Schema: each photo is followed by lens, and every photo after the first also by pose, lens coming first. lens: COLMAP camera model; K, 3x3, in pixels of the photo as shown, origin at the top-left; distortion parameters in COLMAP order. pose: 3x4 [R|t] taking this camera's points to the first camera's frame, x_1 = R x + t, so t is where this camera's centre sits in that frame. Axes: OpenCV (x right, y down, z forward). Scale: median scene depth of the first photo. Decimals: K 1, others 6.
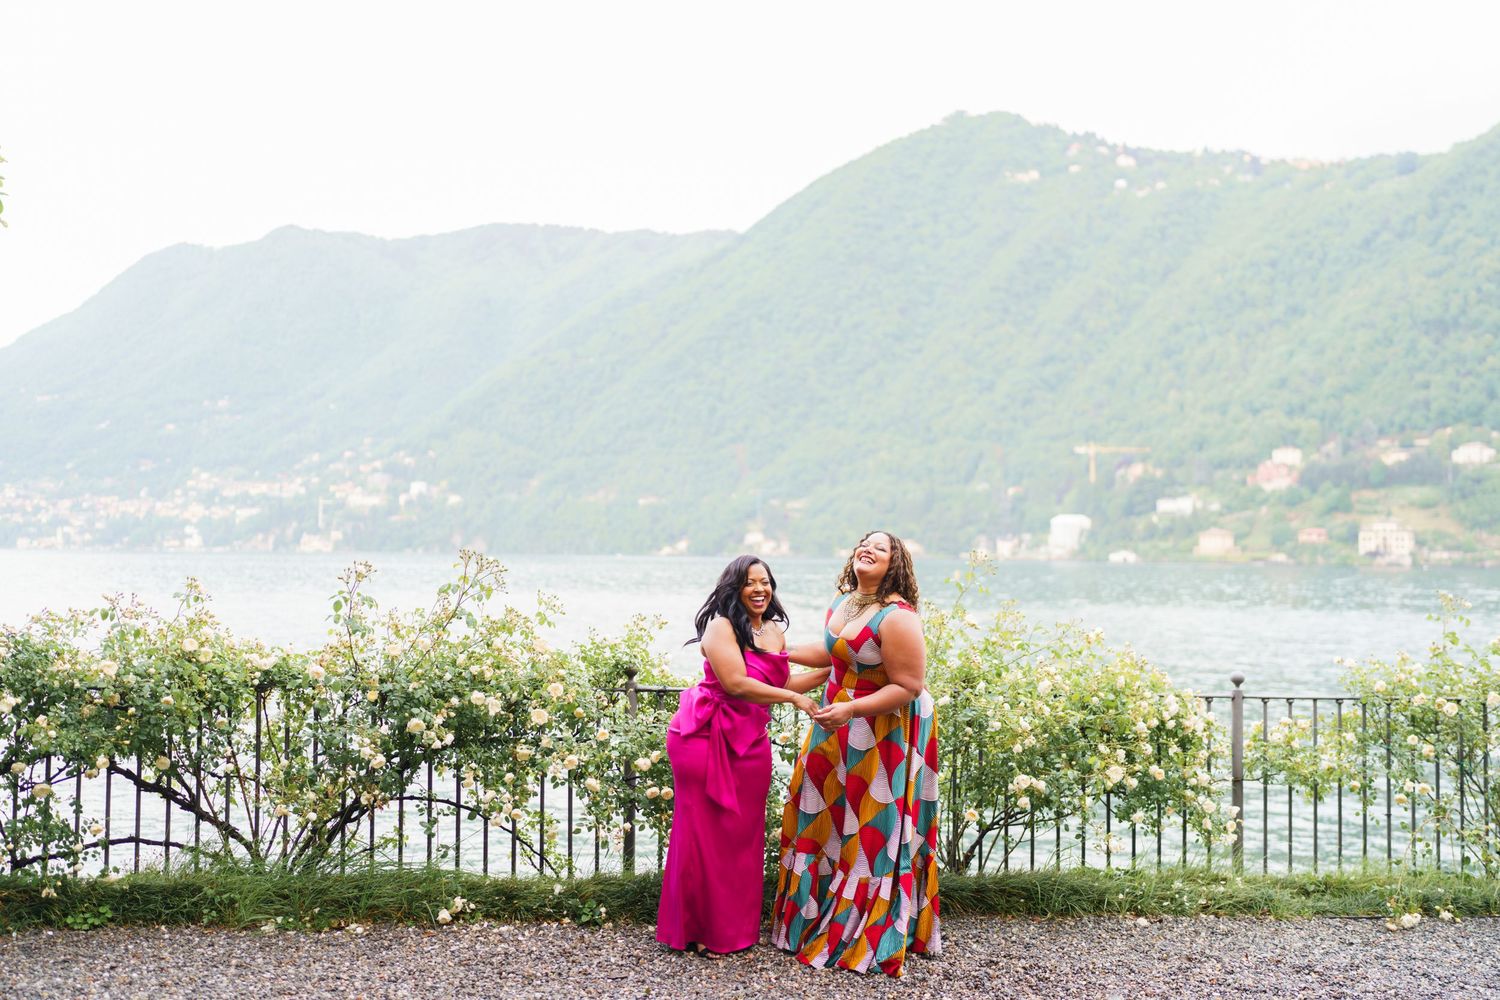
lens RADIAL K [[1482.7, 0, 788.9], [0, 1482.7, 473.7], [0, 0, 1]] dist [-0.047270, 0.135517]
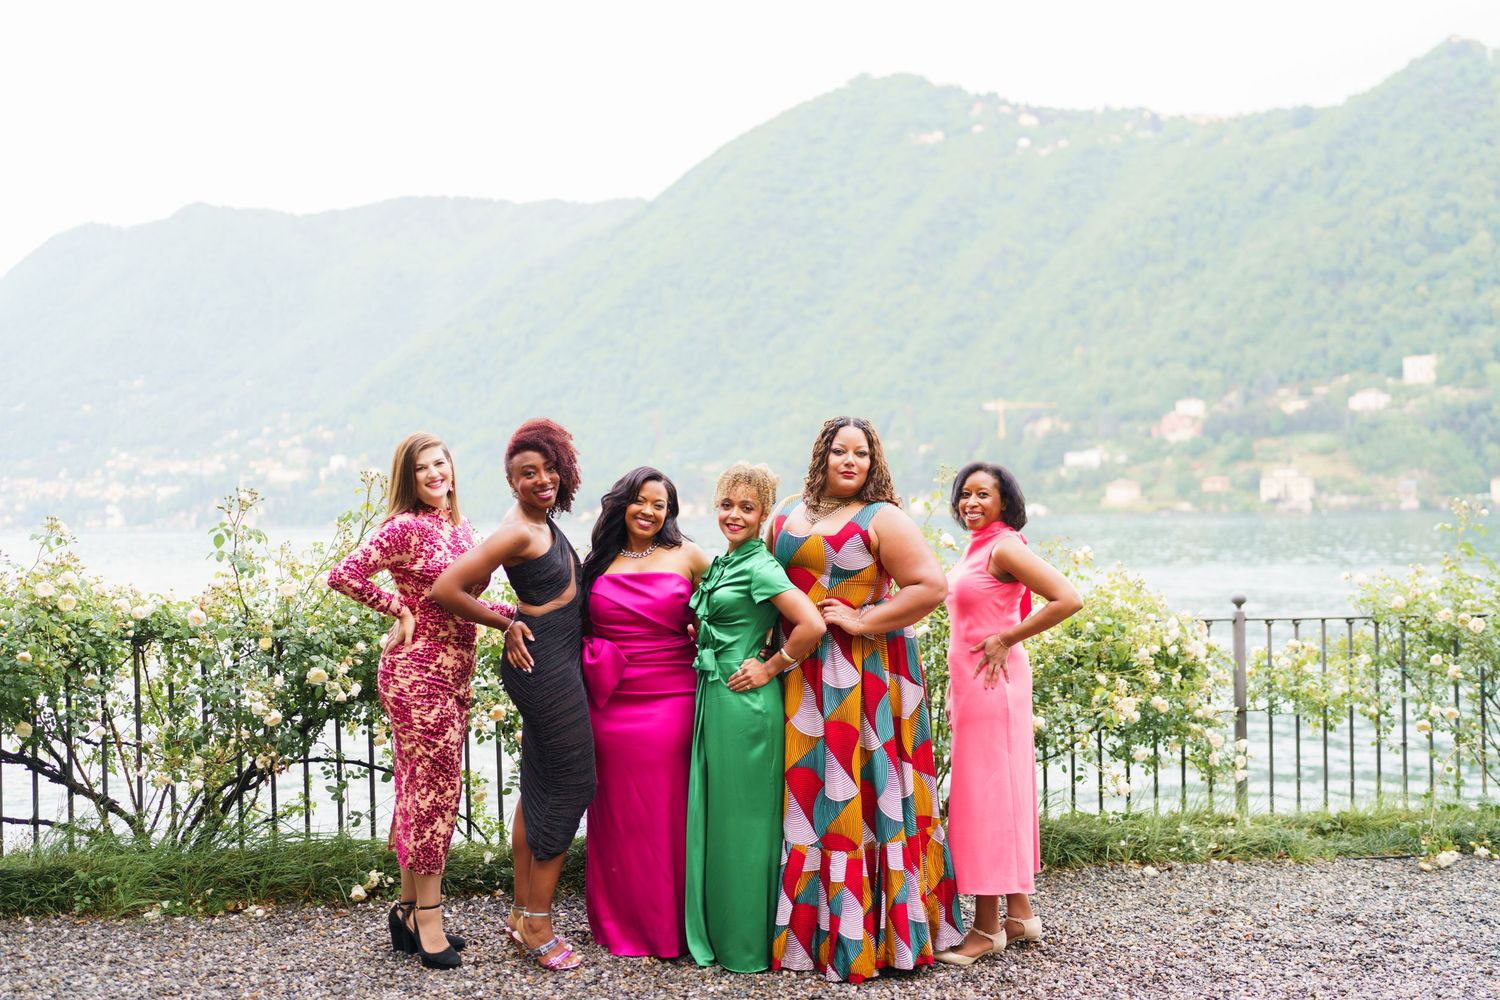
lens RADIAL K [[1456.7, 0, 745.5], [0, 1456.7, 502.8], [0, 0, 1]] dist [-0.053084, 0.164569]
pose [[0.999238, -0.028150, 0.027056, -0.021111], [0.026900, 0.998603, 0.045489, 0.035776], [-0.028298, -0.044727, 0.998598, 0.143848]]
